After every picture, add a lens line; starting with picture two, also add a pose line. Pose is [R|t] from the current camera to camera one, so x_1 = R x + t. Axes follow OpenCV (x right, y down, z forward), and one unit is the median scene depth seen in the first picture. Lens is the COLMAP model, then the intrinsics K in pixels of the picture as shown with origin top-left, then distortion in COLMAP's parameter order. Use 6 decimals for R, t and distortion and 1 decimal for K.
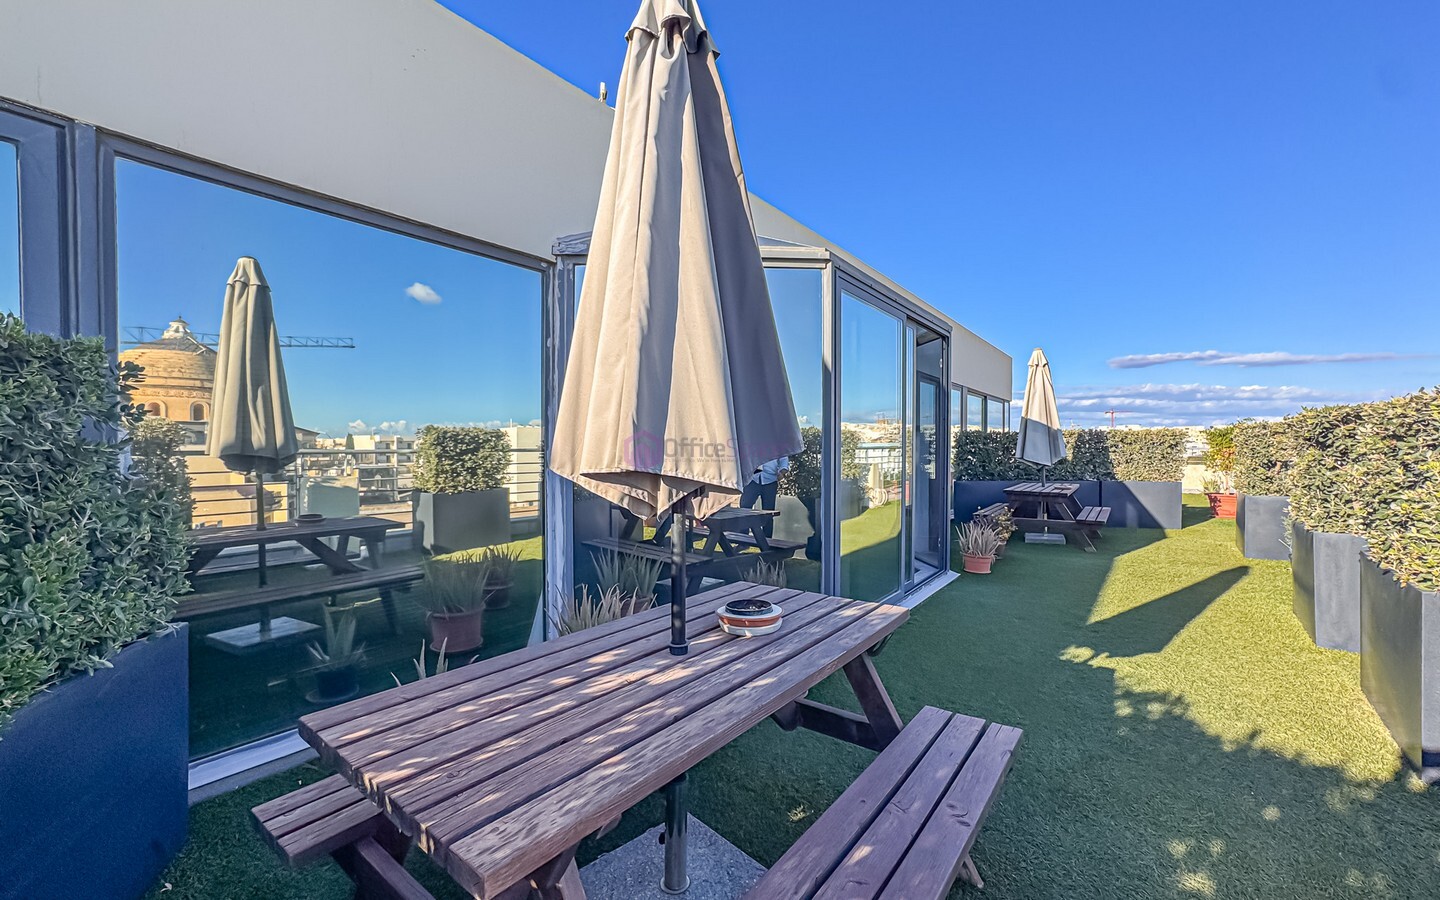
lens RADIAL K [[580.3, 0, 720.7], [0, 580.3, 453.6], [0, 0, 1]] dist [-0.041037, 0.018313]
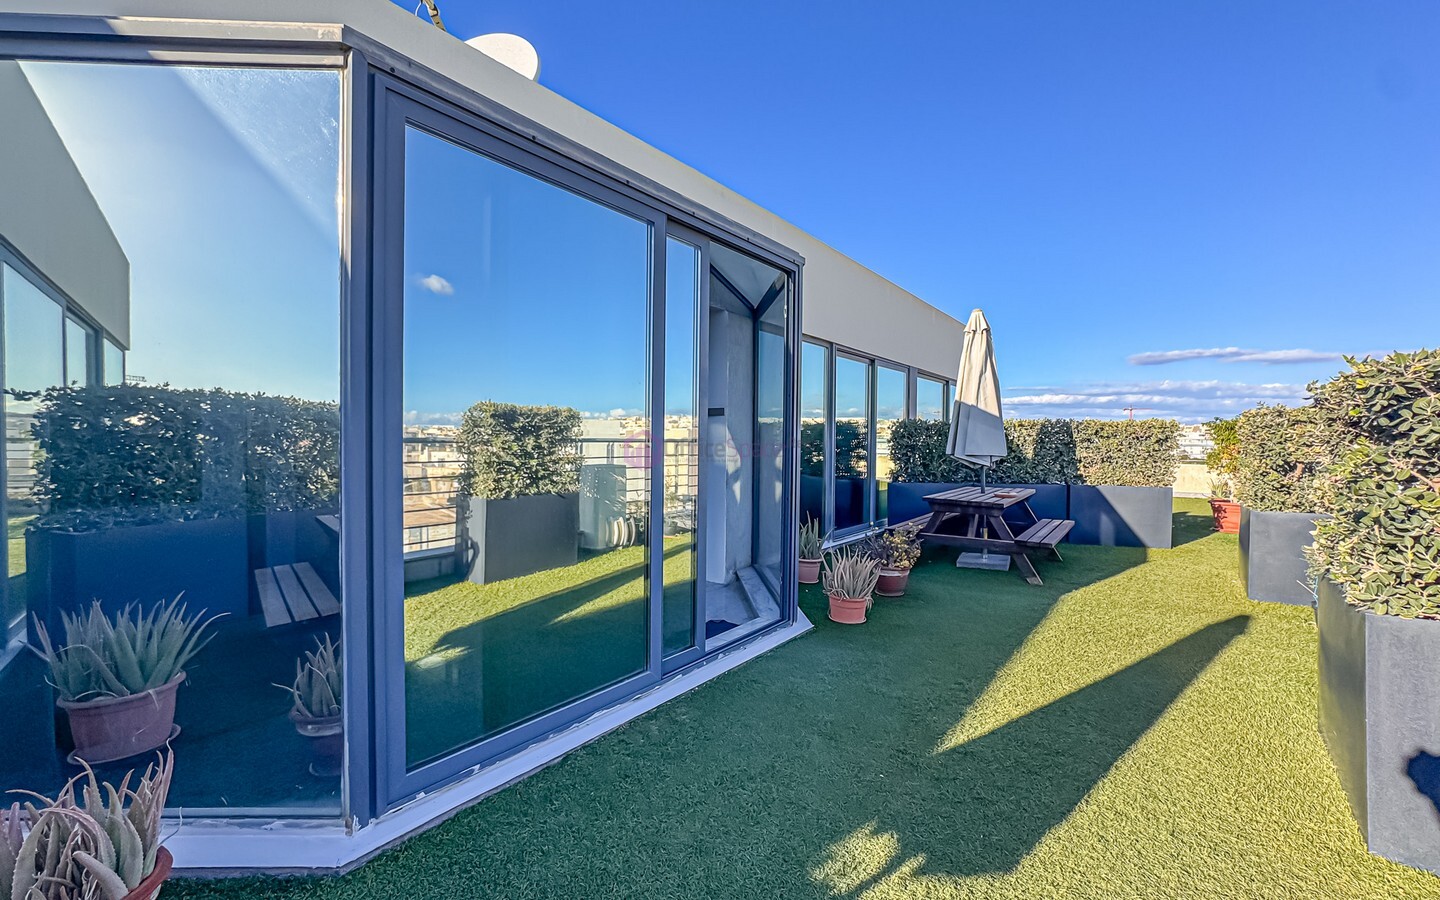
lens RADIAL K [[574.8, 0, 720.0], [0, 574.8, 450.0], [0, 0, 1]] dist [-0.036316, 0.010699]
pose [[0.999585, 0.010999, -0.026635, 0.245205], [-0.010863, 0.999927, 0.005237, 0.001478], [0.026690, -0.004945, 0.999632, 0.247587]]
